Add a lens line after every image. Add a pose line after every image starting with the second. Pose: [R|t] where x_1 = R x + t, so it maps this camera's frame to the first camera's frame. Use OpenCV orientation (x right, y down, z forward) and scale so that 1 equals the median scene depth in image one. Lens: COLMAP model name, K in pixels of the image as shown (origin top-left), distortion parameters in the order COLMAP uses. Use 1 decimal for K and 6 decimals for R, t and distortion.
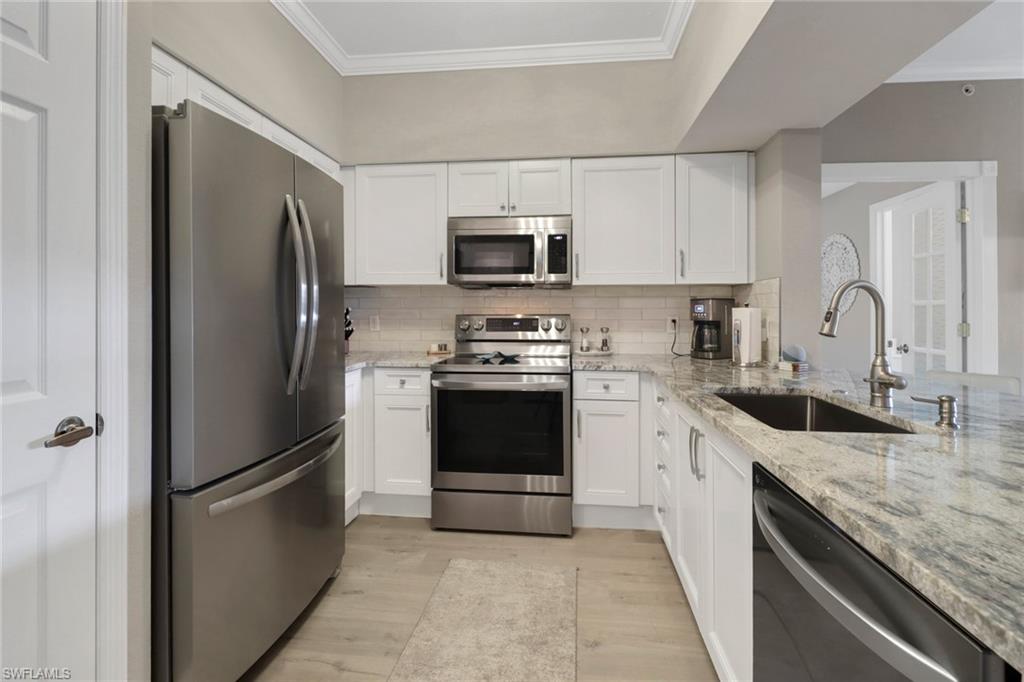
lens RADIAL K [[486.6, 0, 512.7], [0, 486.6, 309.8], [0, 0, 1]] dist [-0.009362, -0.002269]
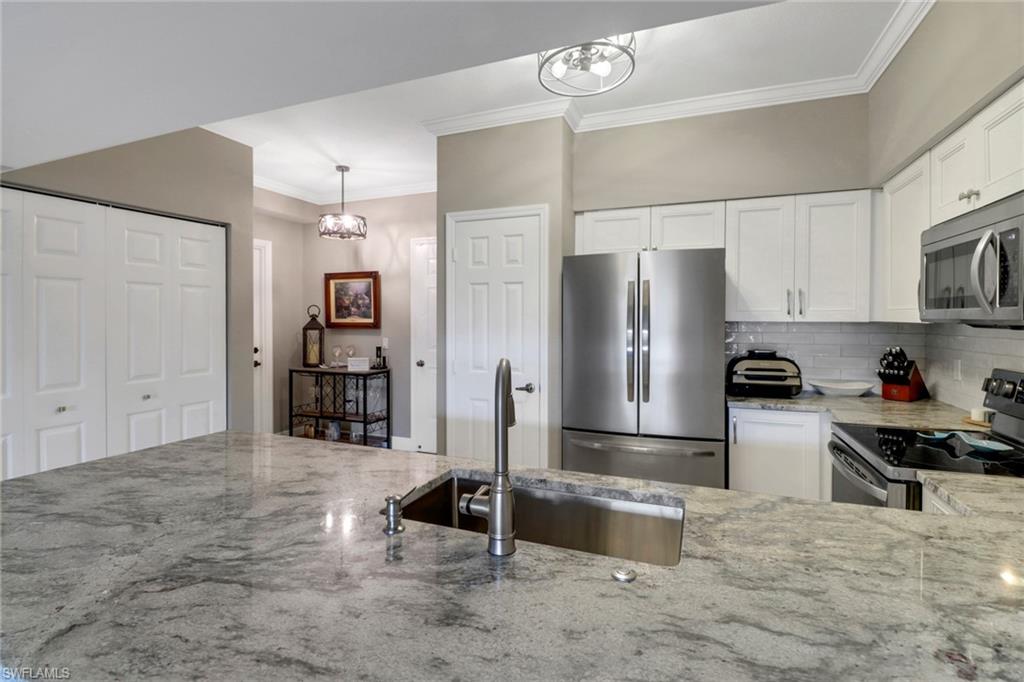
lens RADIAL K [[486.6, 0, 507.3], [0, 486.6, 324.1], [0, 0, 1]] dist [-0.009362, -0.002269]
pose [[-0.264771, 0.011964, -0.964237, 0.767860], [0.001866, 0.999928, 0.011895, -0.064217], [0.964309, 0.001351, -0.264775, 0.644293]]
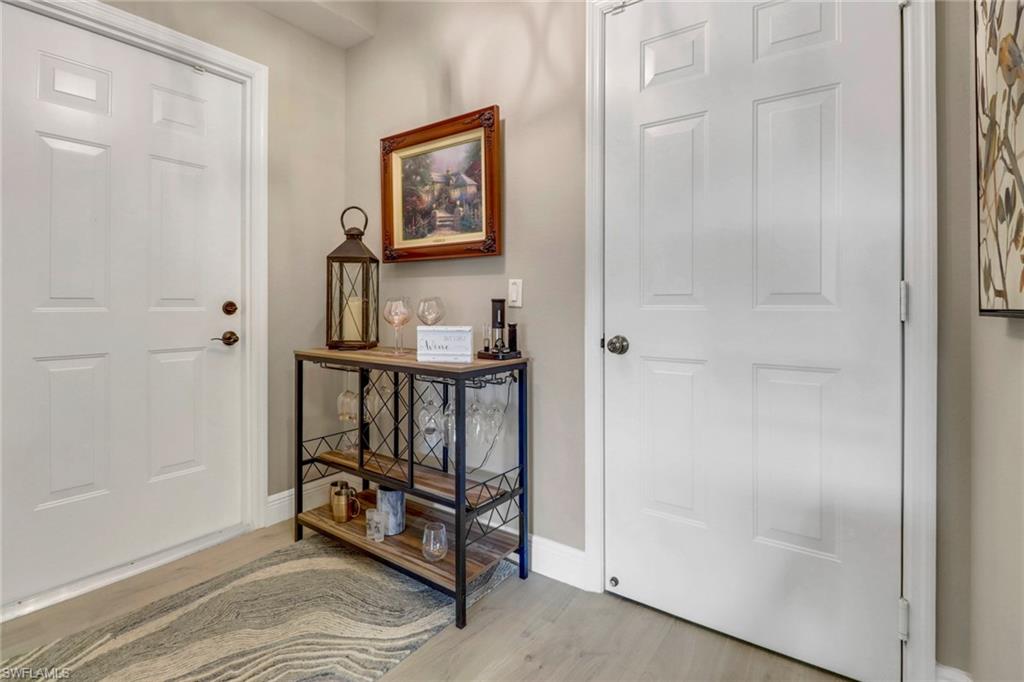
lens RADIAL K [[486.6, 0, 503.9], [0, 486.6, 304.6], [0, 0, 1]] dist [-0.009362, -0.002269]
pose [[-0.492299, 0.004841, -0.870412, -0.264082], [0.003405, 0.999988, 0.003636, 0.046558], [0.870419, -0.001174, -0.492310, 0.043470]]
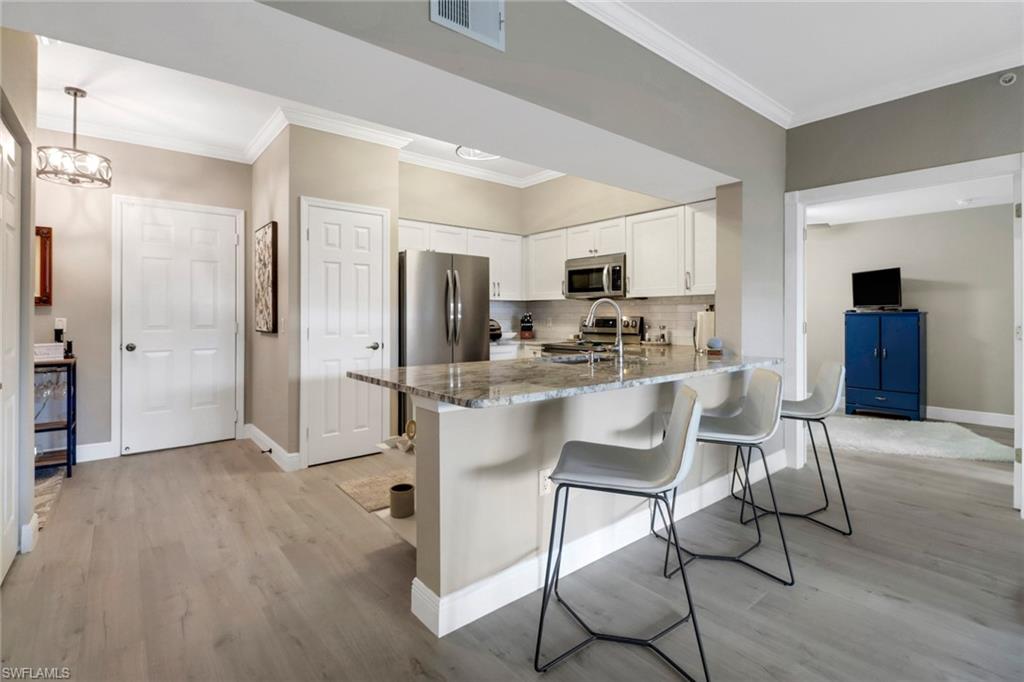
lens RADIAL K [[486.6, 0, 513.2], [0, 486.6, 314.2], [0, 0, 1]] dist [-0.009362, -0.002269]
pose [[0.721555, -0.003346, -0.692349, 0.991301], [0.001759, 0.999994, -0.002999, 0.006547], [0.692355, 0.000946, 0.721557, -0.394767]]
